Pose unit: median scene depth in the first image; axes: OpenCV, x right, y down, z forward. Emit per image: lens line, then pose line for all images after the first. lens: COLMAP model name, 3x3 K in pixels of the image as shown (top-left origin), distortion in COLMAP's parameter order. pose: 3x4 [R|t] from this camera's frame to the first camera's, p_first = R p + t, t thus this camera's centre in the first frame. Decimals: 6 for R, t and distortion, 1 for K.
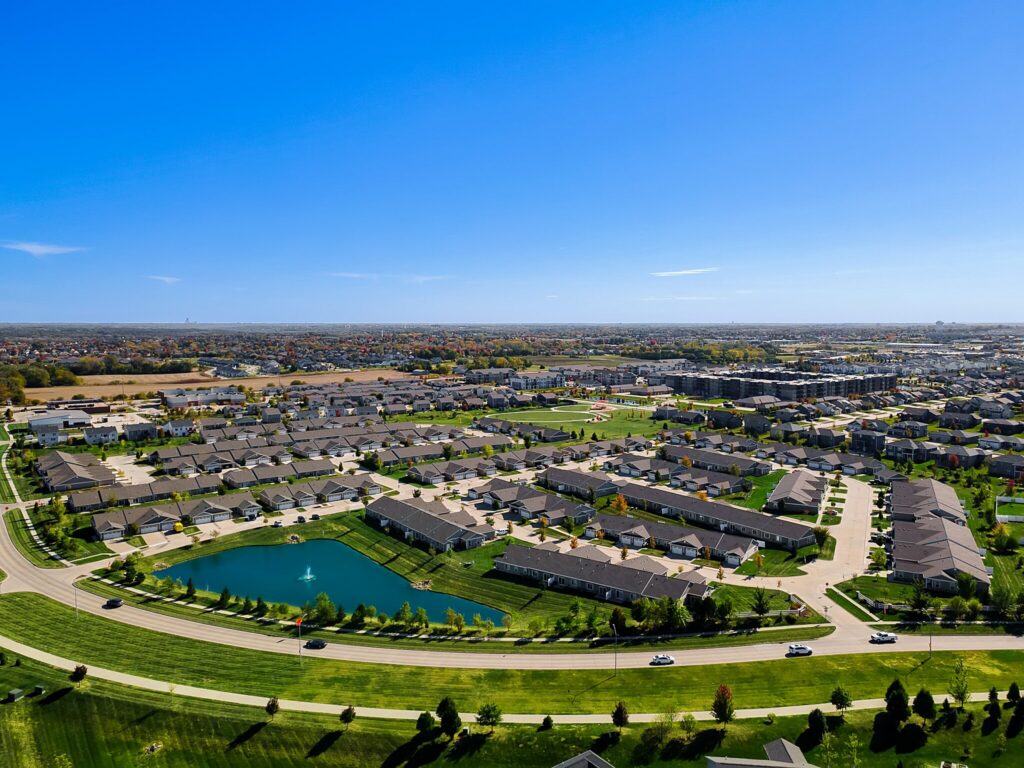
lens RADIAL K [[763.1, 0, 512.0], [0, 763.1, 384.0], [0, 0, 1]] dist [0.032487, 0.035892]
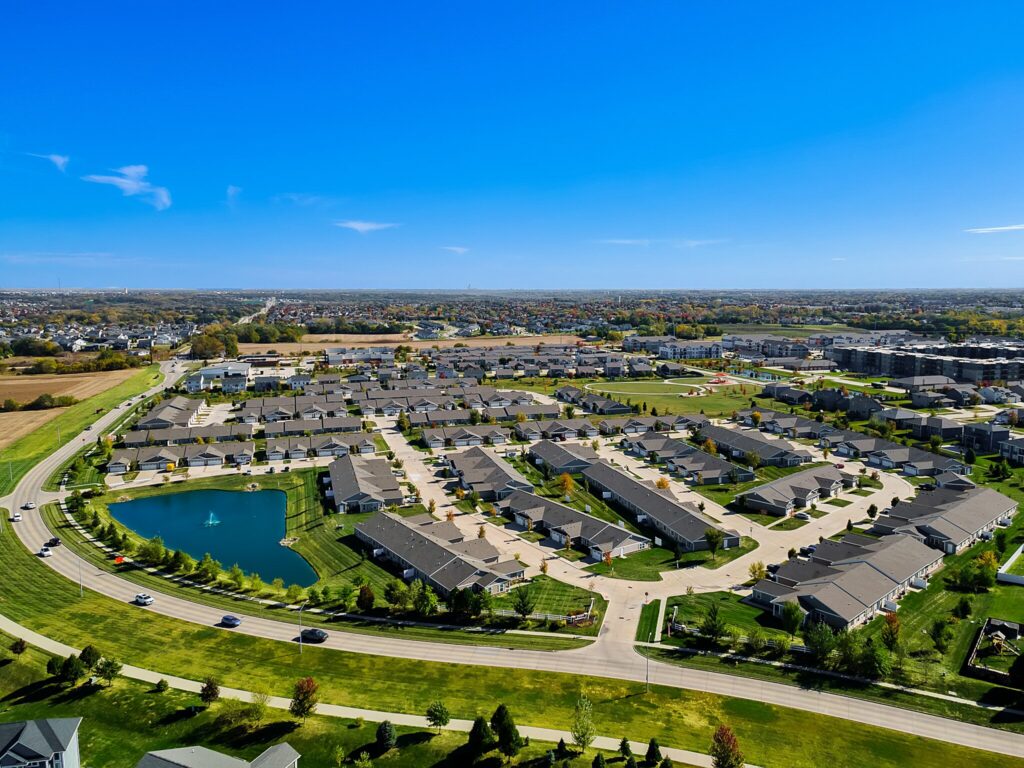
lens RADIAL K [[763.1, 0, 512.0], [0, 763.1, 384.0], [0, 0, 1]] dist [0.032487, 0.035892]
pose [[0.933749, 0.045455, -0.355030, 0.372935], [-0.029972, 0.998349, 0.048994, -0.005664], [0.356671, -0.035107, 0.933570, 0.109815]]
